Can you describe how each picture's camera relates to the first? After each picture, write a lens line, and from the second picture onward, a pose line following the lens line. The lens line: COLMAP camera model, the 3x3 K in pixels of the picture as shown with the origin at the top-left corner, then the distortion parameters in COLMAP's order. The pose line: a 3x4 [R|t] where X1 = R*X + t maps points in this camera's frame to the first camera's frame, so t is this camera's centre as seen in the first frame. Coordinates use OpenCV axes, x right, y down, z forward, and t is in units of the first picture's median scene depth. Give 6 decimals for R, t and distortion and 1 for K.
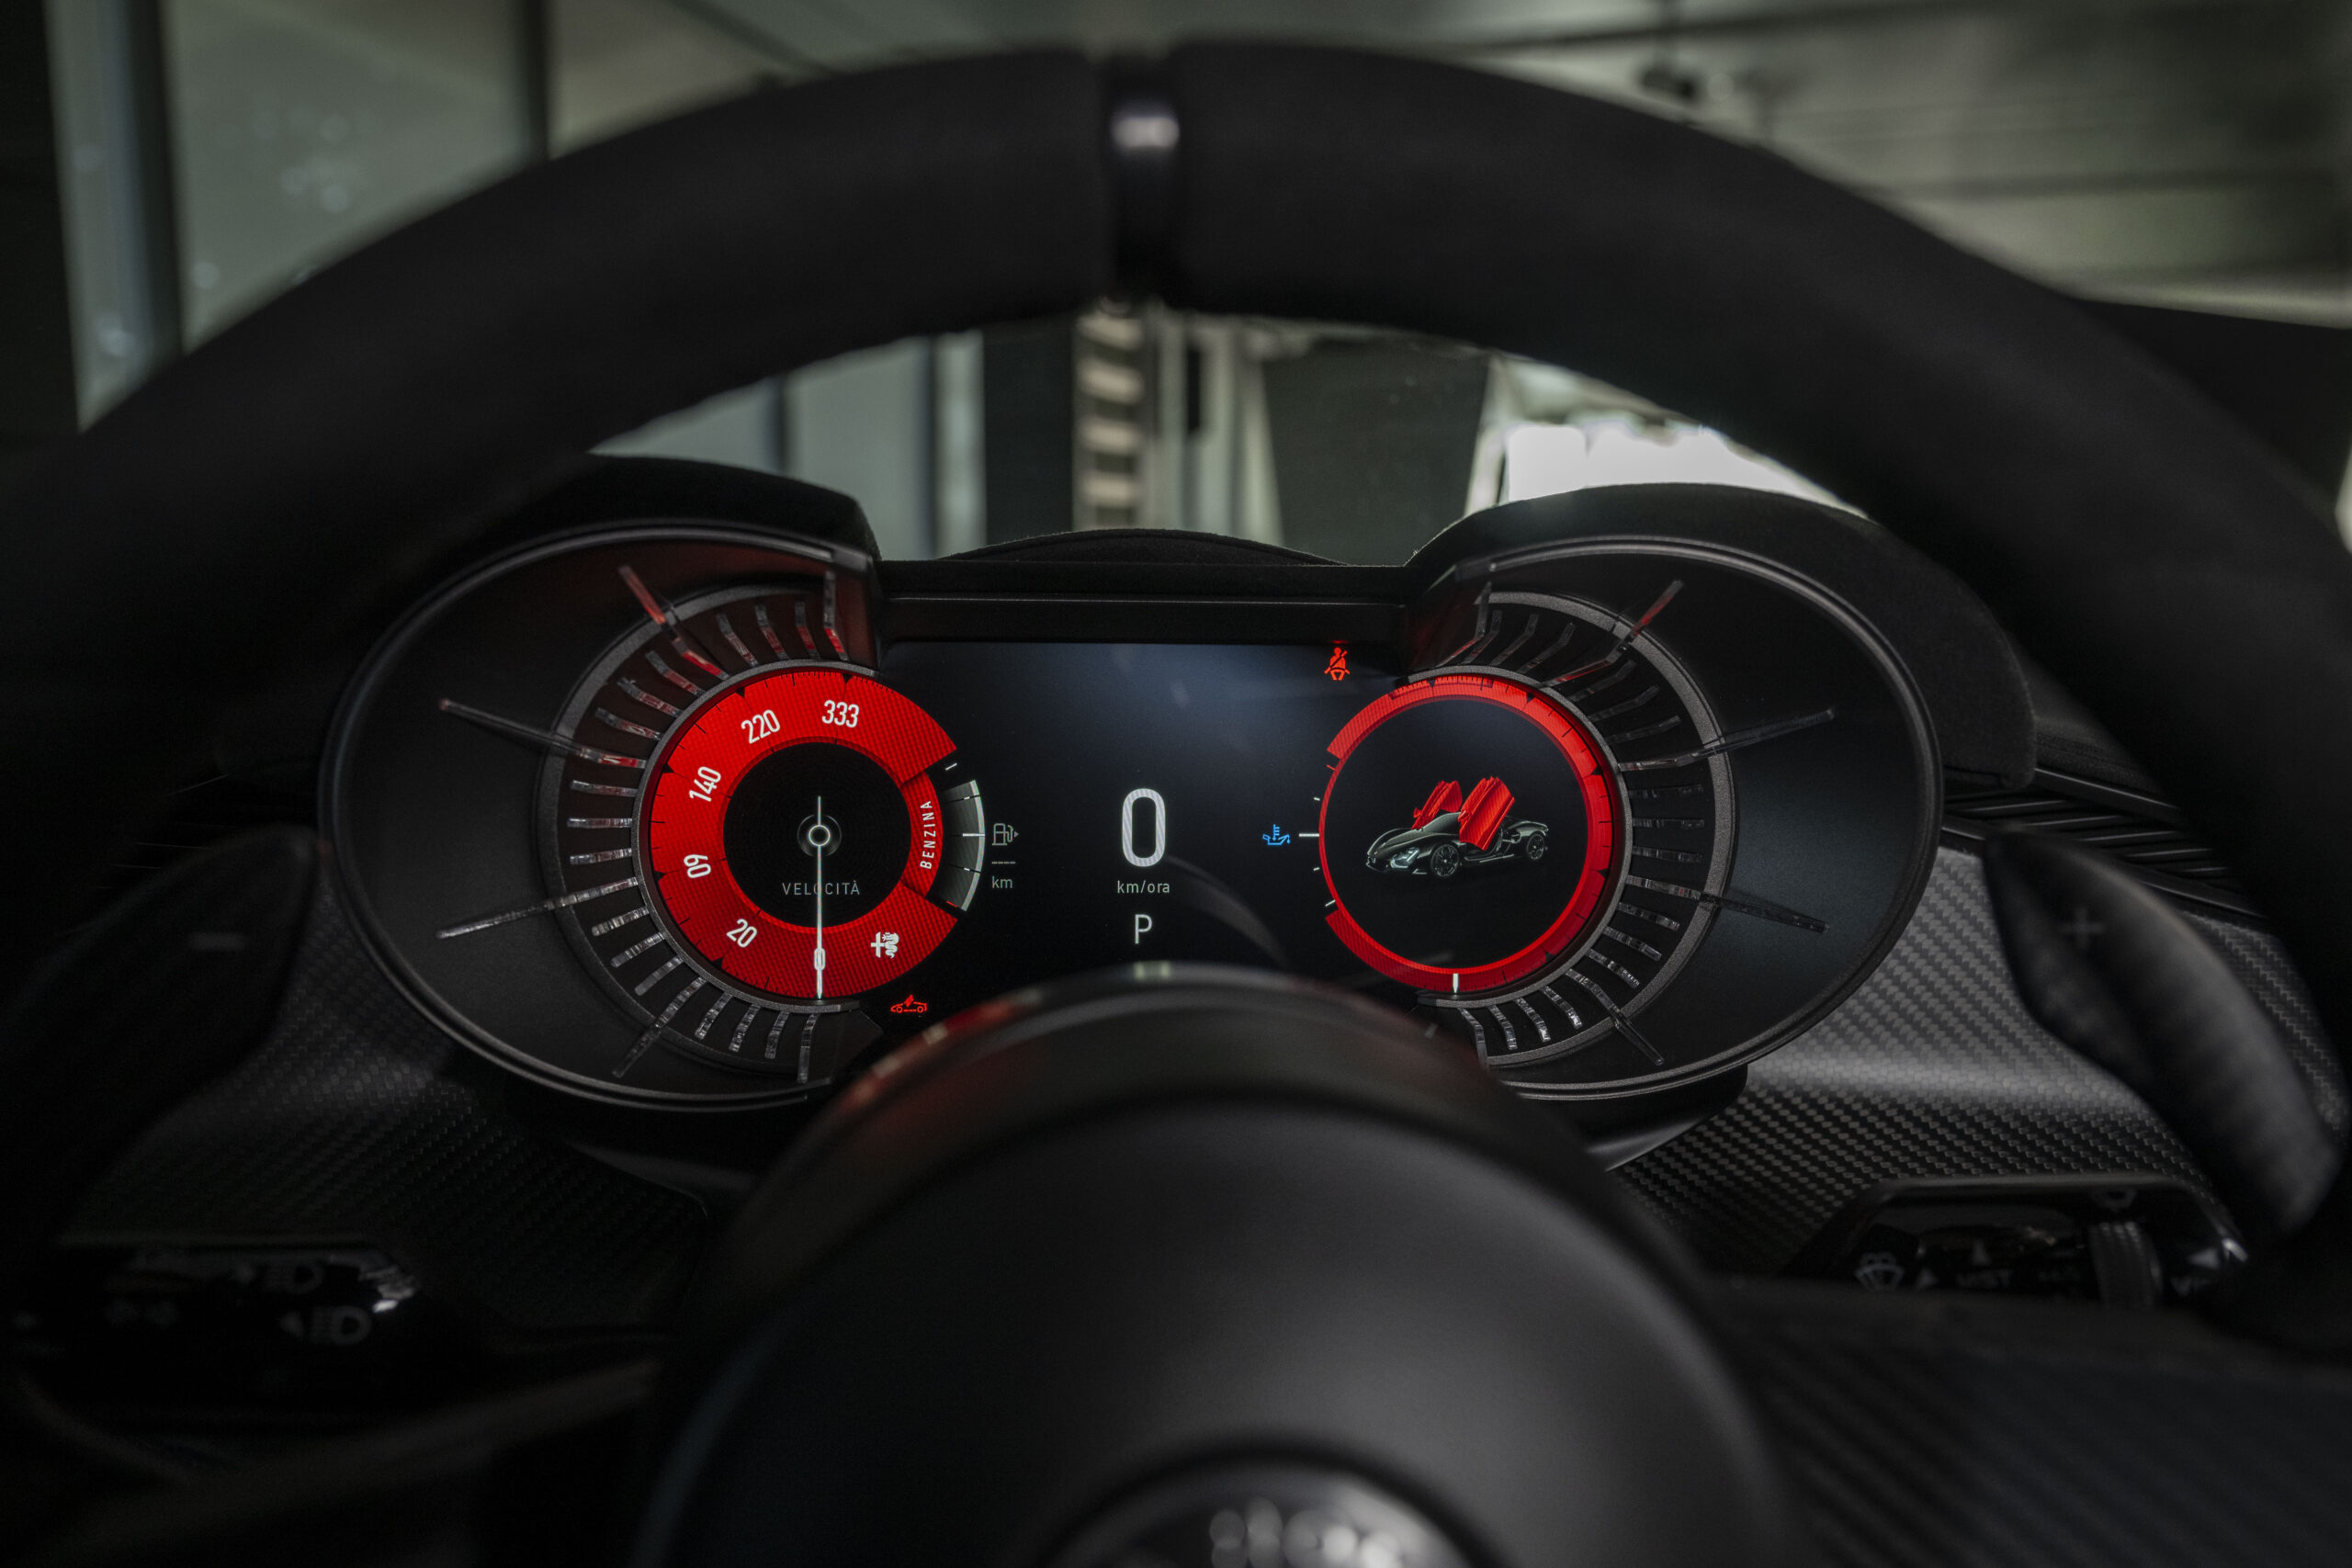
lens RADIAL K [[1682.3, 0, 1177.0], [0, 1682.3, 810.4], [0, 0, 1]] dist [-0.000022, -0.000084]
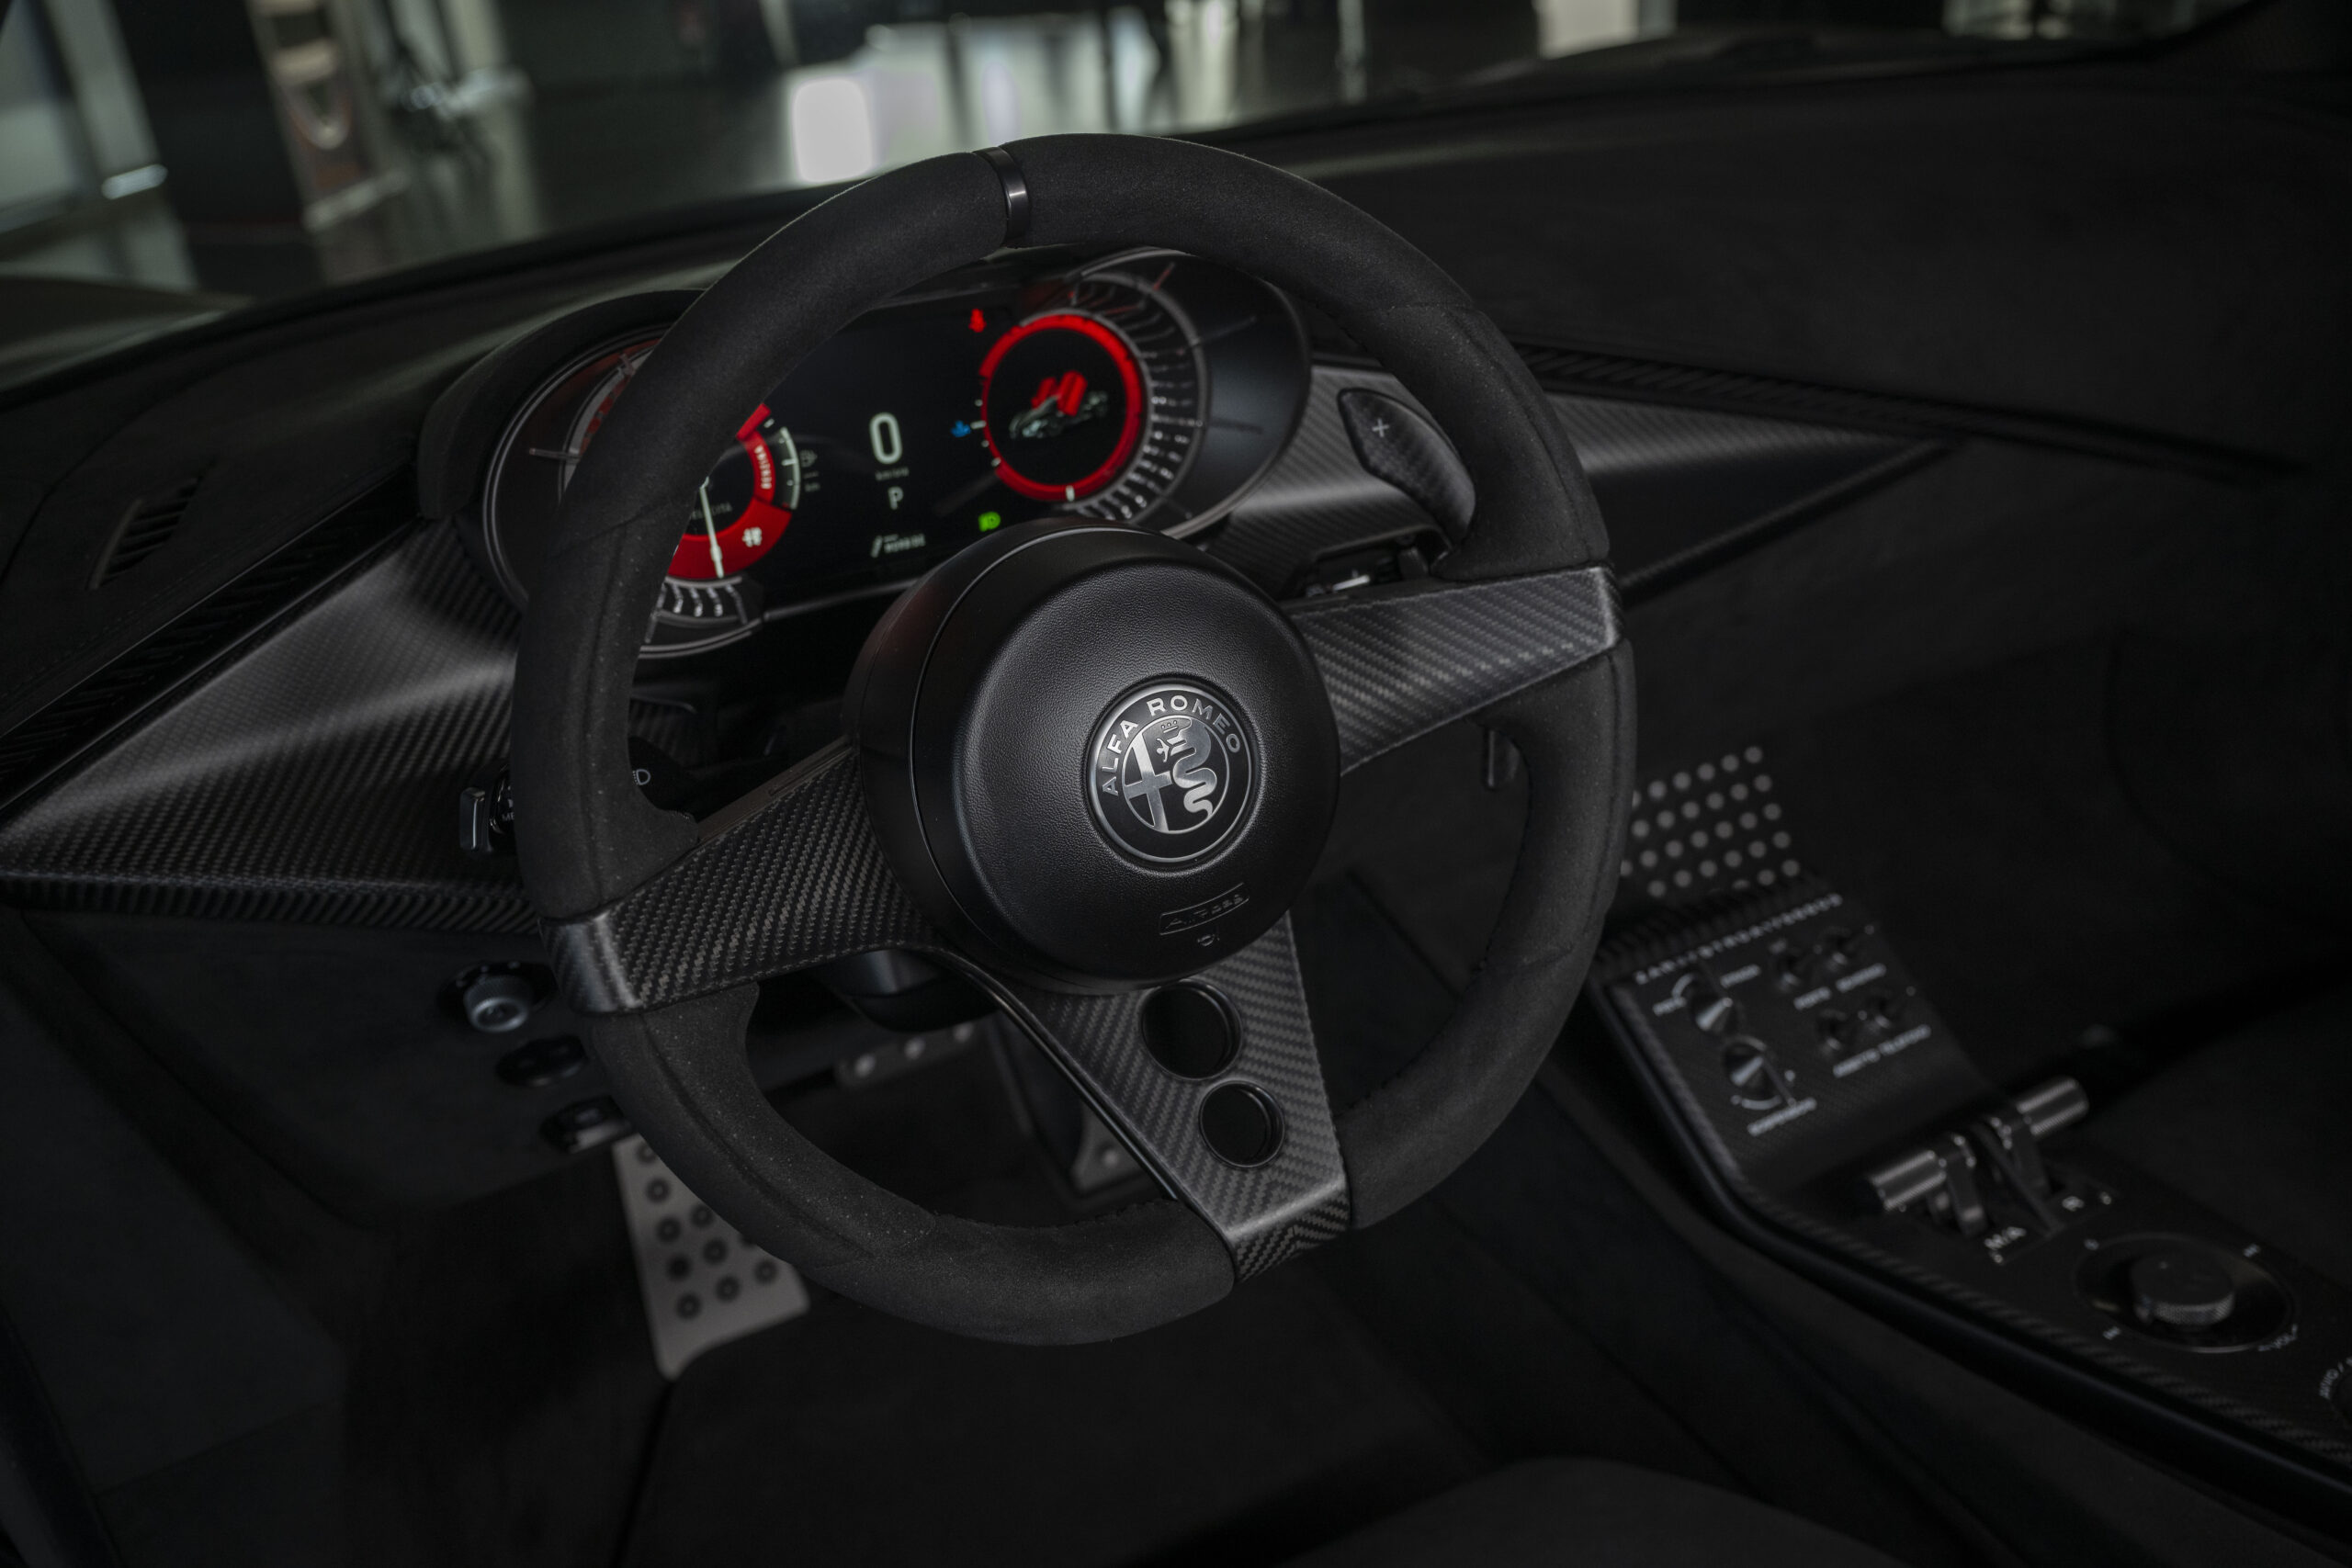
lens RADIAL K [[1901.3, 0, 1176.0], [0, 1901.3, 784.0], [0, 0, 1]] dist [0.002837, -0.000329]
pose [[0.912141, -0.242353, 0.330550, -0.472831], [0.140282, 0.942349, 0.303809, -0.203491], [-0.385123, -0.230747, 0.893553, -0.903349]]
